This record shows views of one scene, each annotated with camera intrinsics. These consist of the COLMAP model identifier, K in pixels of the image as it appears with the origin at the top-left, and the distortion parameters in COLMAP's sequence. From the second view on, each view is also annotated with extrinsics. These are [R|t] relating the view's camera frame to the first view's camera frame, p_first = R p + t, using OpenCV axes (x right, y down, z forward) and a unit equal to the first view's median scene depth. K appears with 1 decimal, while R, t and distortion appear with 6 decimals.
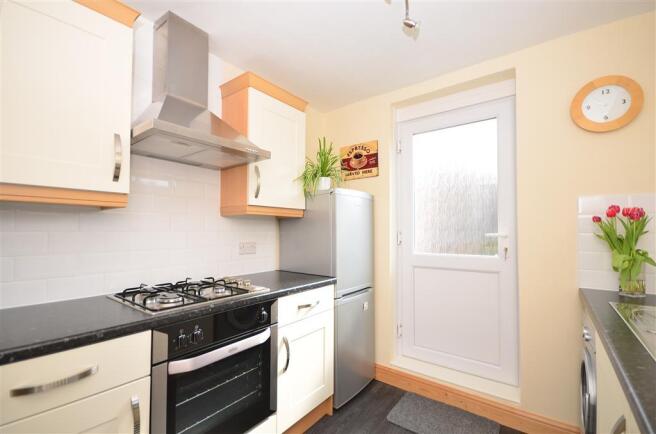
lens RADIAL K [[287.3, 0, 328.0], [0, 287.3, 217.0], [0, 0, 1]] dist [-0.016787, -0.000070]
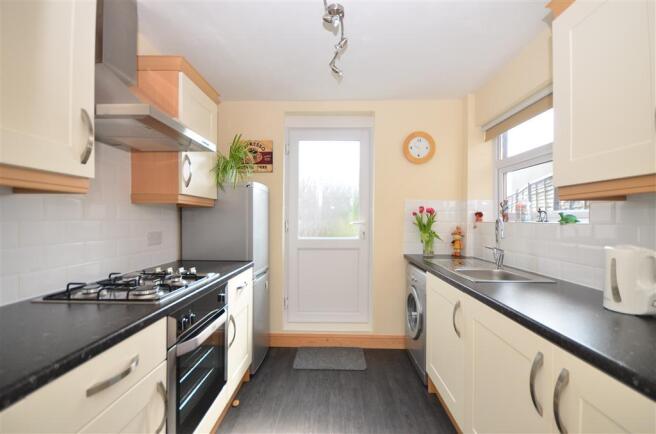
lens RADIAL K [[300.9, 0, 328.0], [0, 300.9, 217.0], [0, 0, 1]] dist [-0.034610, -0.000185]
pose [[0.794872, 0.006541, 0.606742, -0.458253], [-0.030876, 0.999083, 0.029679, -0.008274], [-0.605992, -0.042324, 0.794344, -0.113228]]
